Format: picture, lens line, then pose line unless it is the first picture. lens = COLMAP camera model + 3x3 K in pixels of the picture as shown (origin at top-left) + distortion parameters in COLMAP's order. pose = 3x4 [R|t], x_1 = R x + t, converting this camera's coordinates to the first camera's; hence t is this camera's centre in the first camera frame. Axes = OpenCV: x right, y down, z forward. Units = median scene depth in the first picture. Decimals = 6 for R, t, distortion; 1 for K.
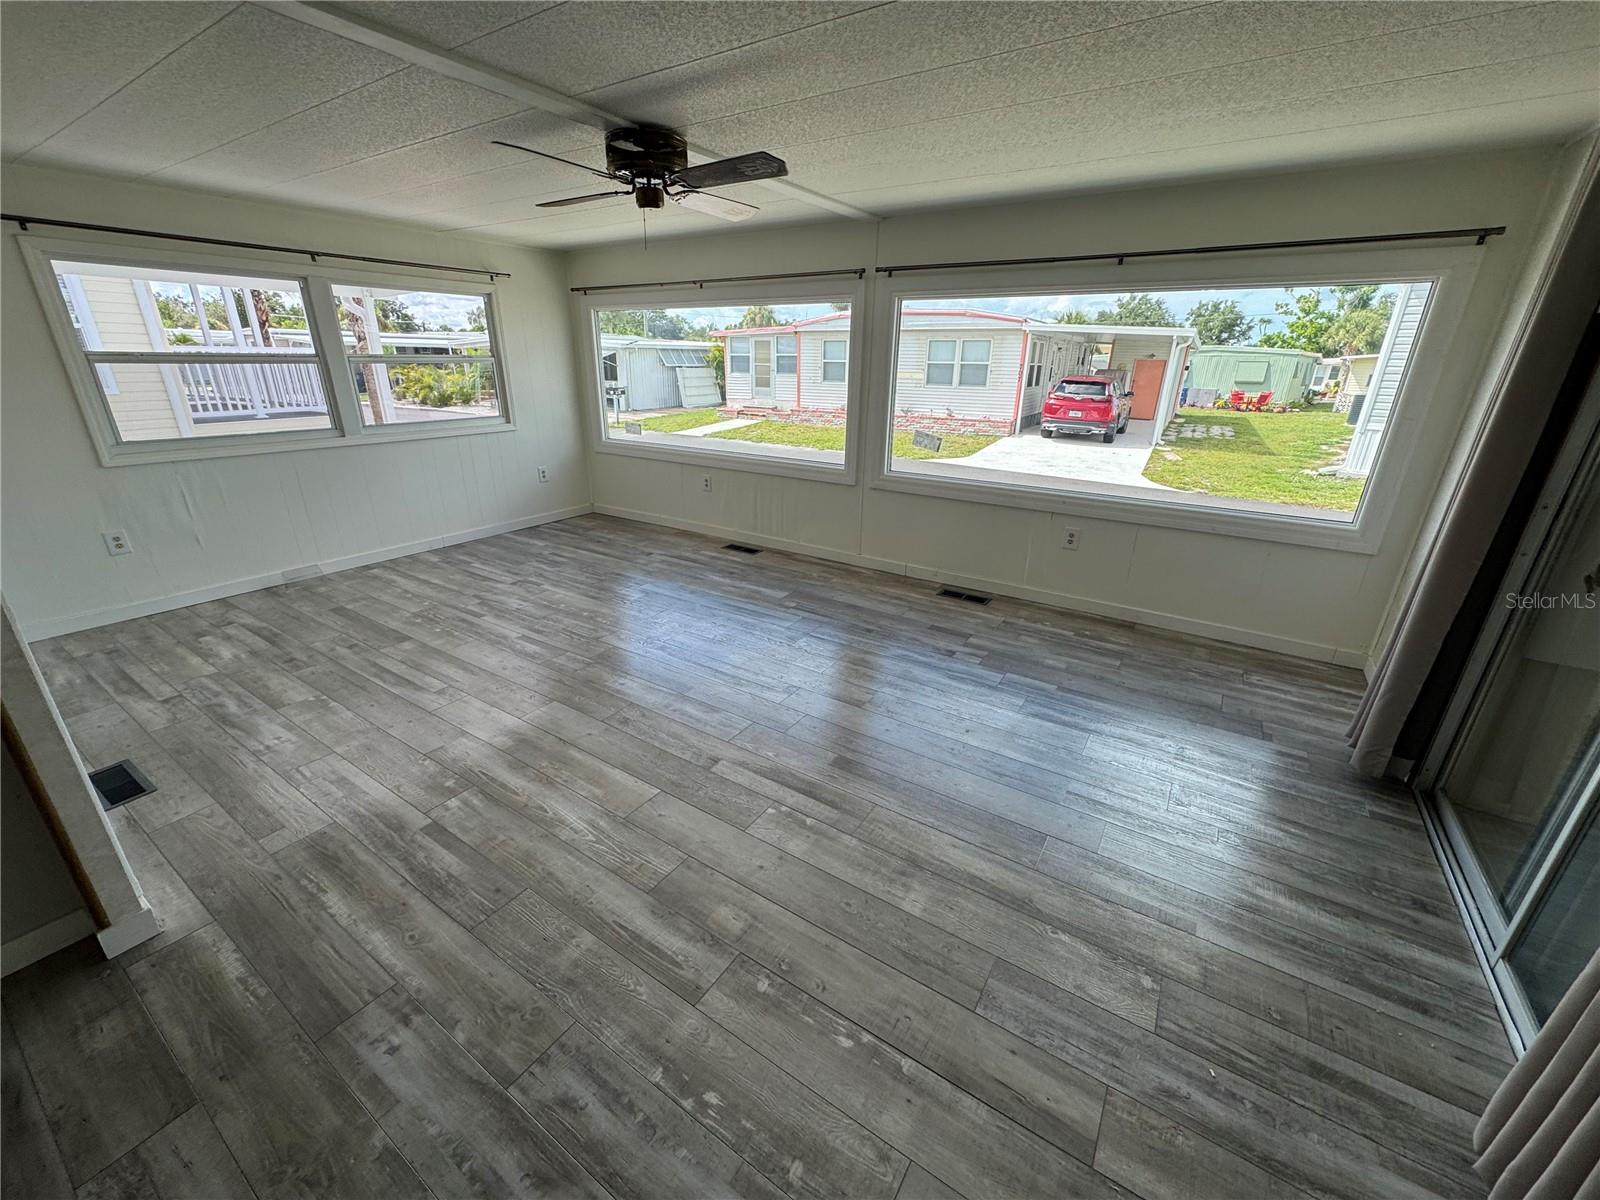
lens RADIAL K [[637.8, 0, 799.9], [0, 637.8, 604.7], [0, 0, 1]] dist [-0.001139, -0.000038]
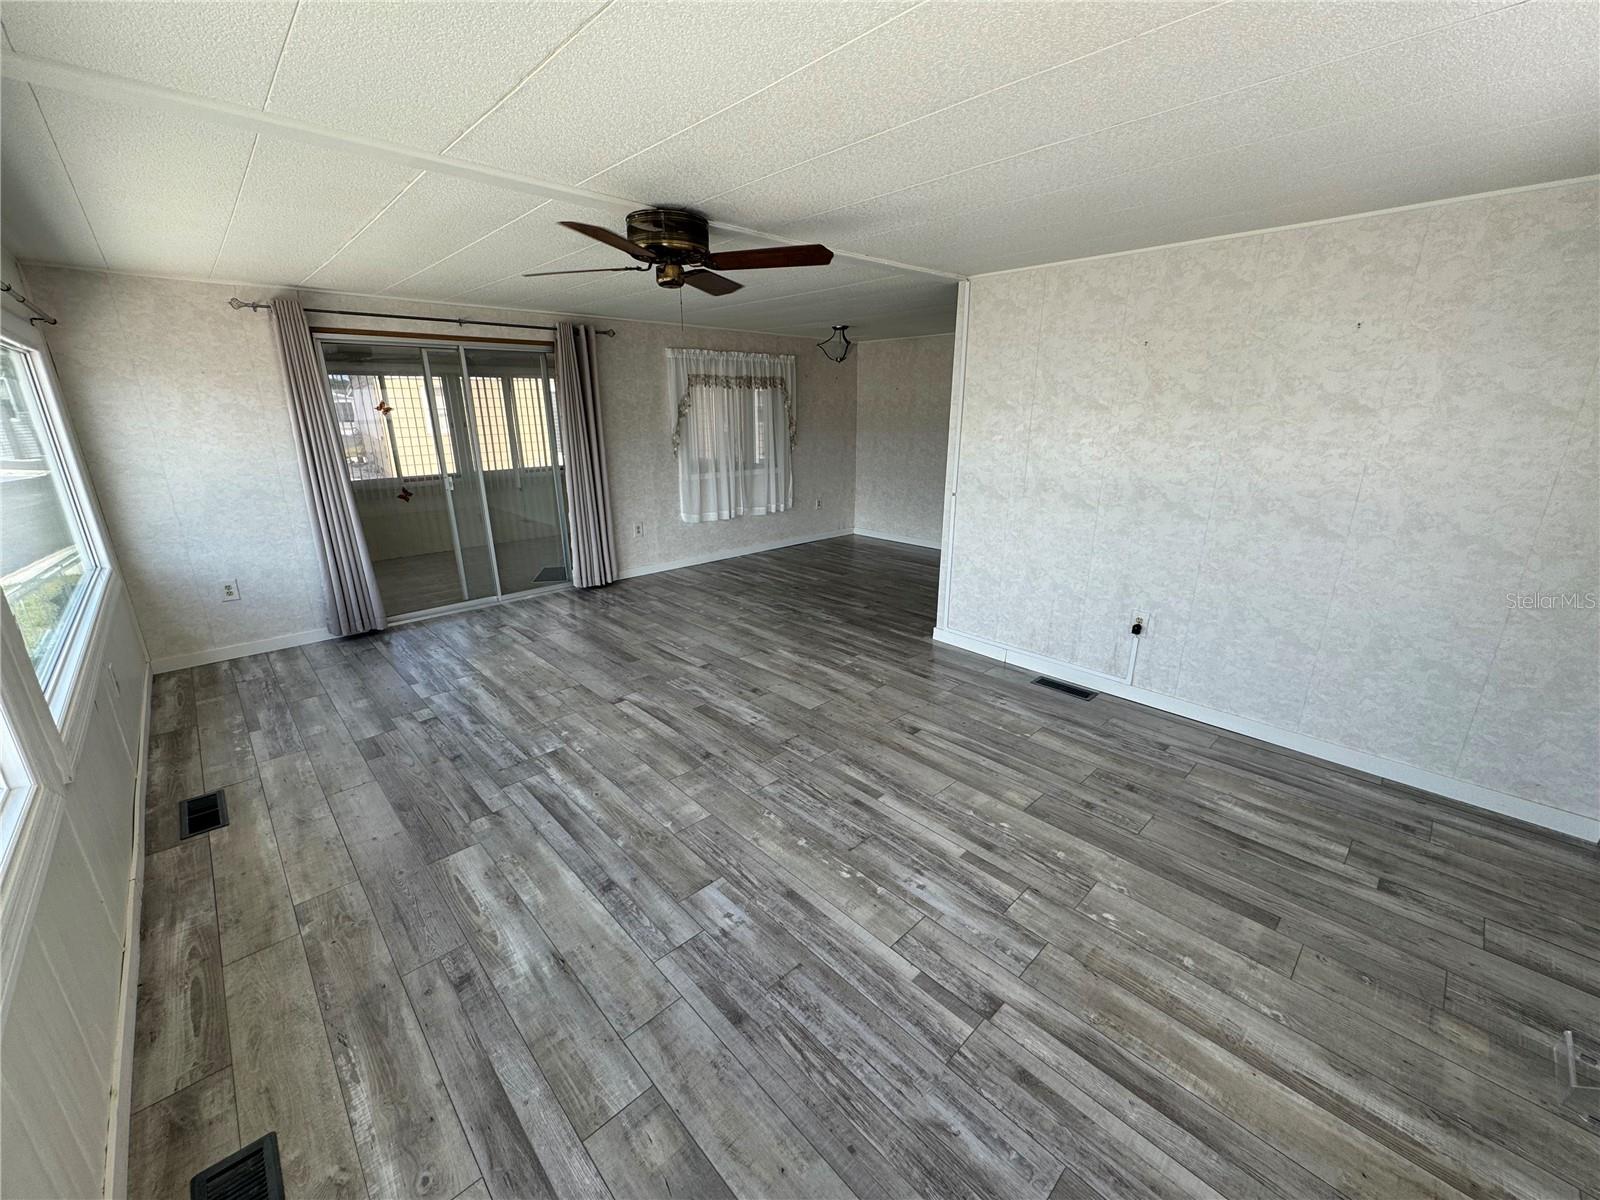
lens RADIAL K [[637.8, 0, 799.9], [0, 637.8, 604.7], [0, 0, 1]] dist [-0.001139, -0.000038]
pose [[-0.974630, -0.077249, 0.210067, -0.483171], [0.071402, 0.782202, 0.618920, -0.594083], [-0.212126, 0.618218, -0.756842, 1.435287]]
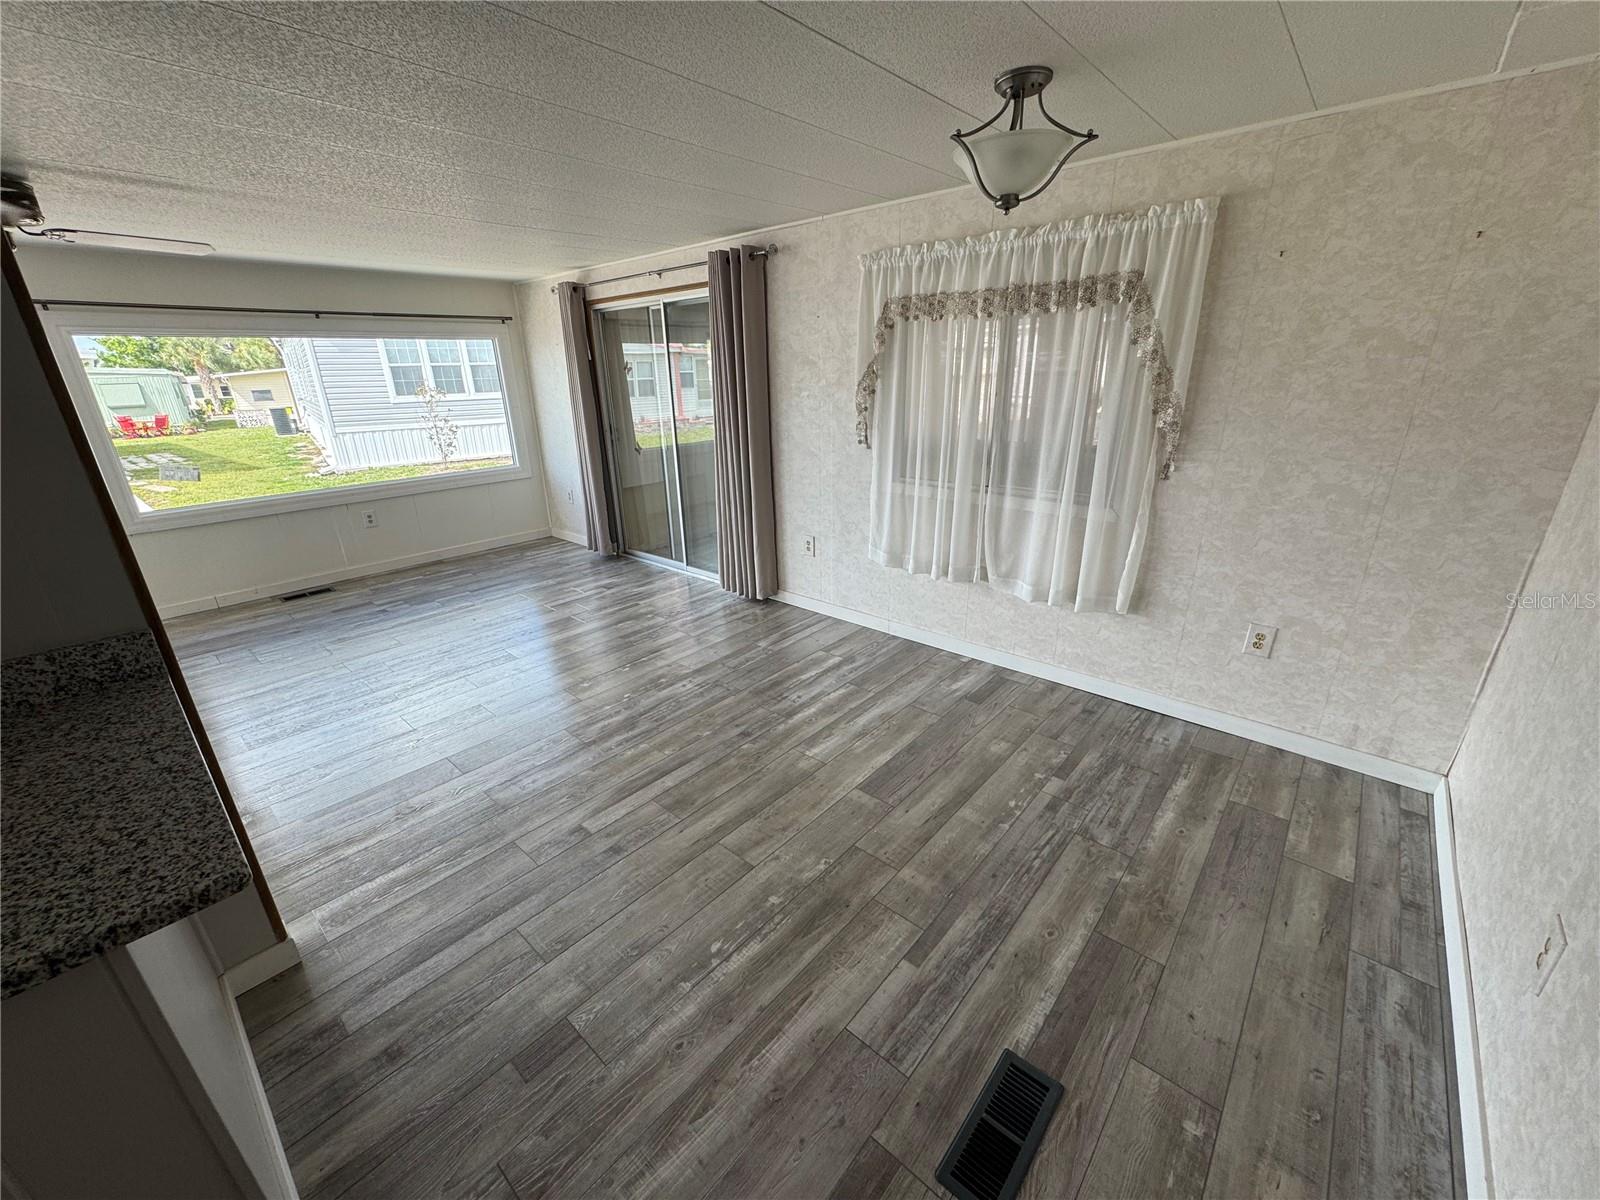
lens RADIAL K [[637.8, 0, 799.9], [0, 637.8, 604.7], [0, 0, 1]] dist [-0.001139, -0.000038]
pose [[0.140665, -0.363582, 0.920881, -0.801376], [0.383791, 0.877425, 0.287800, 0.015922], [-0.912643, 0.312942, 0.262963, -0.120262]]
